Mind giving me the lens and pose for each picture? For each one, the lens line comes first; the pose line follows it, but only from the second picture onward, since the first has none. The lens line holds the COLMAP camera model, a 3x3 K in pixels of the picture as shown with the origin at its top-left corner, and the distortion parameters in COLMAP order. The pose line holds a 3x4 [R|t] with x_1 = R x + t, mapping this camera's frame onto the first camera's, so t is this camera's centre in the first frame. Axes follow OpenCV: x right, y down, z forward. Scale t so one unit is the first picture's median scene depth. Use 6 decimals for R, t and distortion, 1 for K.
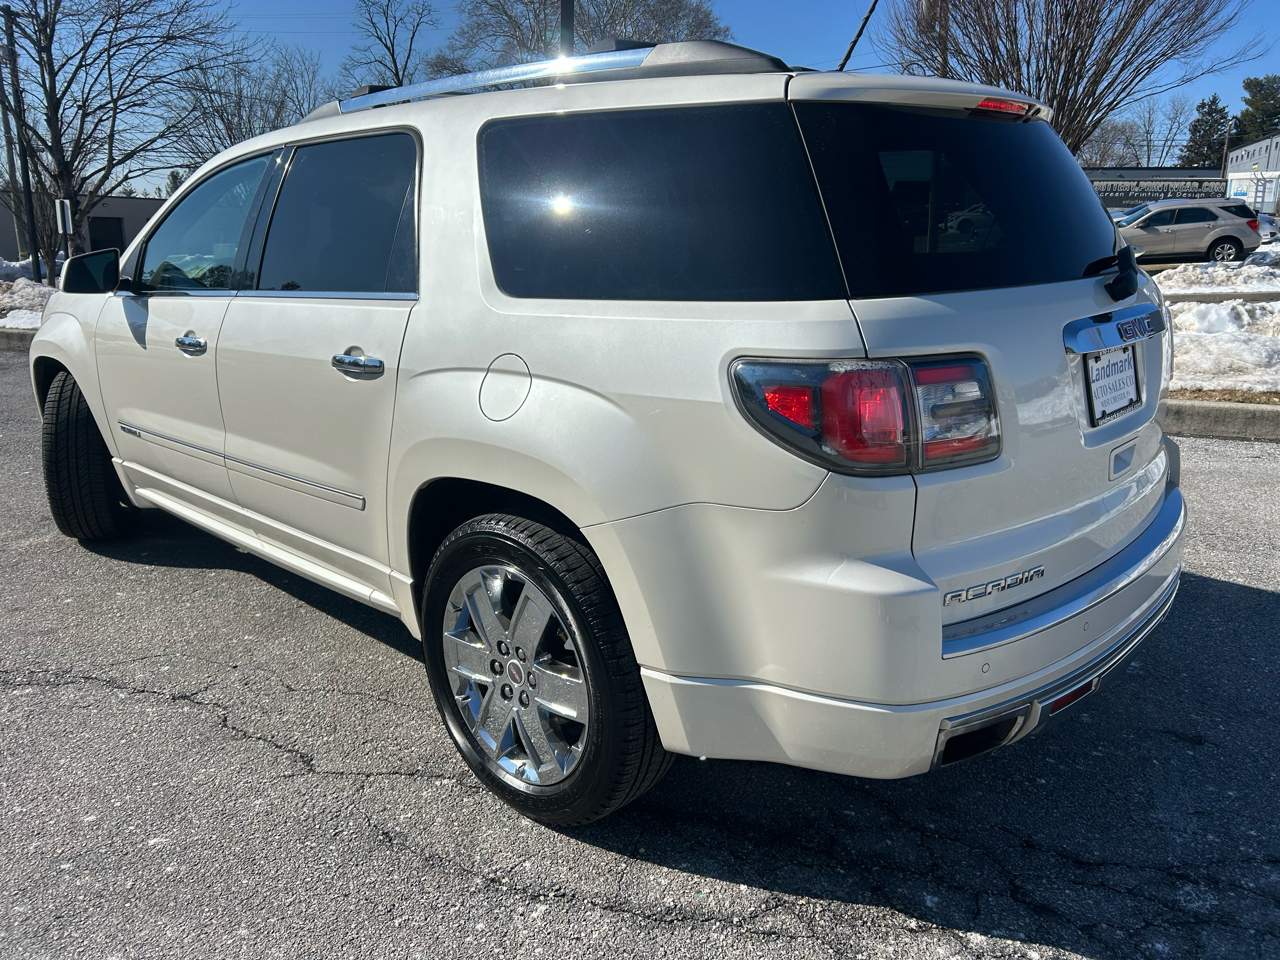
lens RADIAL K [[963.5, 0, 645.0], [0, 963.5, 492.7], [0, 0, 1]] dist [0.009413, -0.009452]
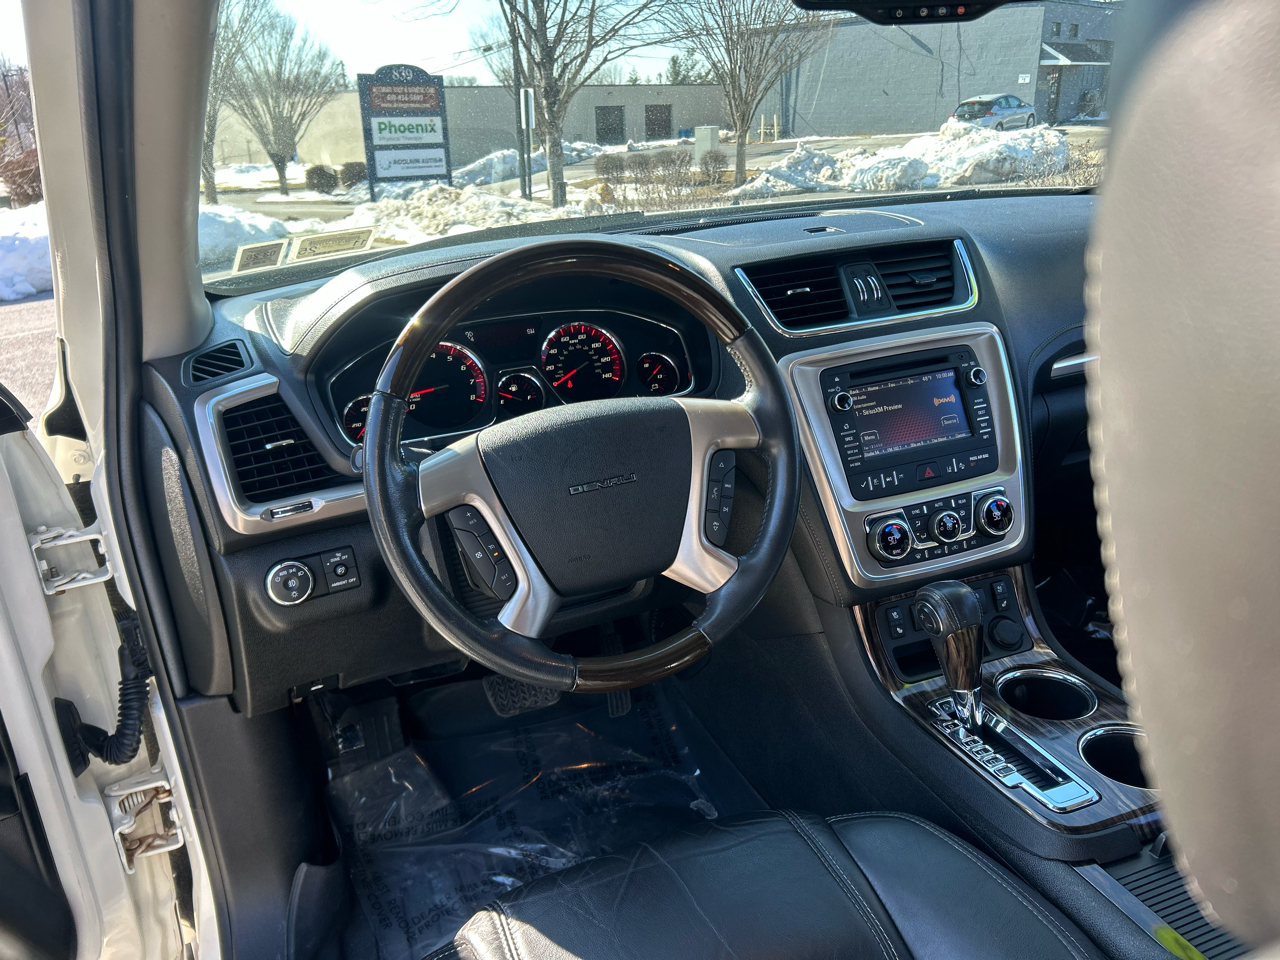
lens RADIAL K [[963.5, 0, 630.8], [0, 963.5, 492.9], [0, 0, 1]] dist [0.009413, -0.009452]
pose [[0.885482, 0.123715, -0.447902, -0.416335], [-0.069595, 0.988343, 0.135404, -0.343692], [0.459433, -0.088726, 0.883770, 1.233708]]
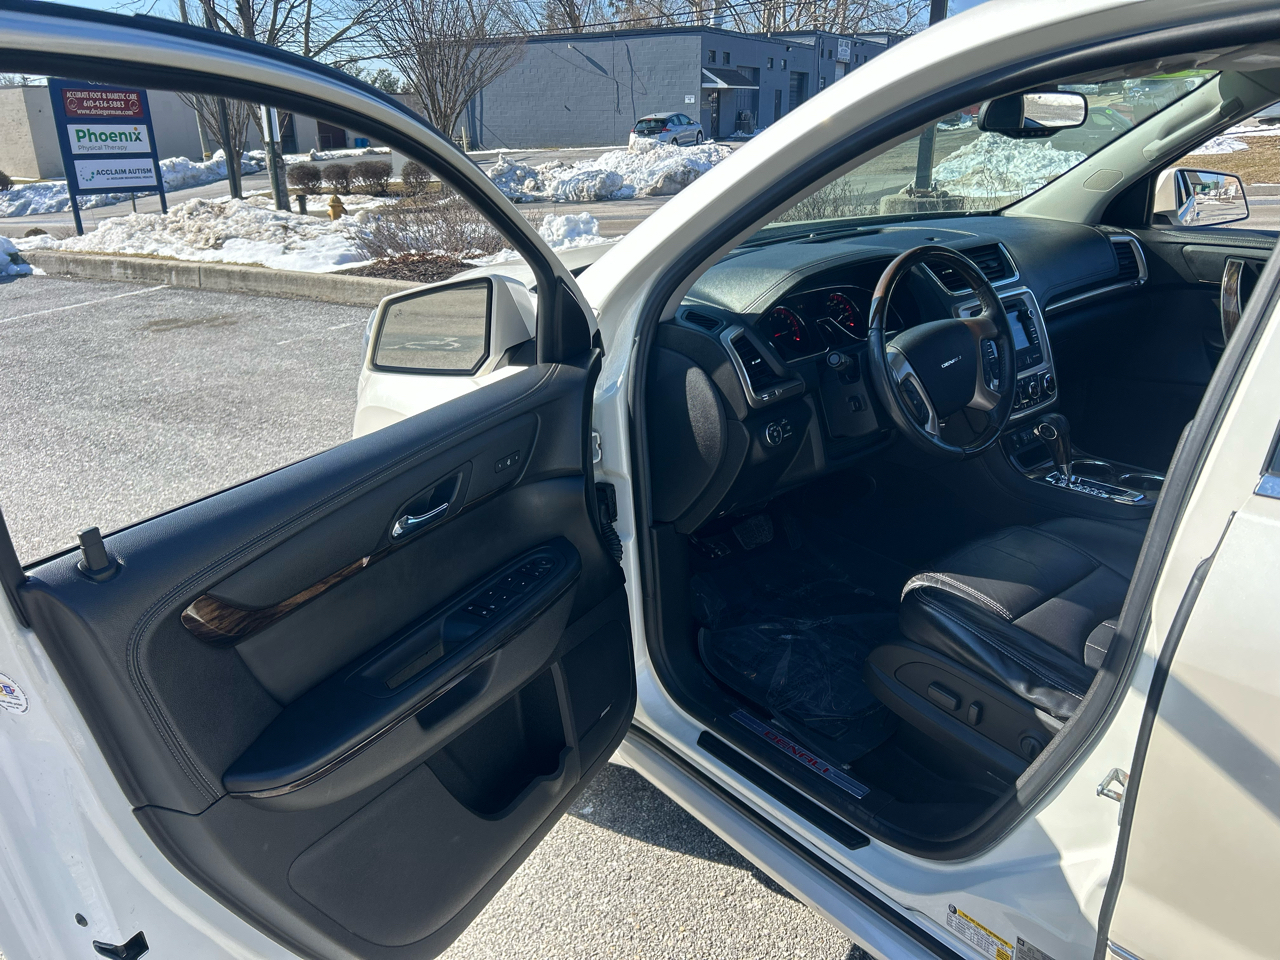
lens RADIAL K [[963.5, 0, 648.1], [0, 963.5, 485.3], [0, 0, 1]] dist [0.009413, -0.009452]
pose [[0.989211, 0.022651, -0.144738, -0.681728], [-0.007103, 0.994228, 0.107052, -0.286387], [0.146327, -0.104868, 0.983662, 0.818519]]
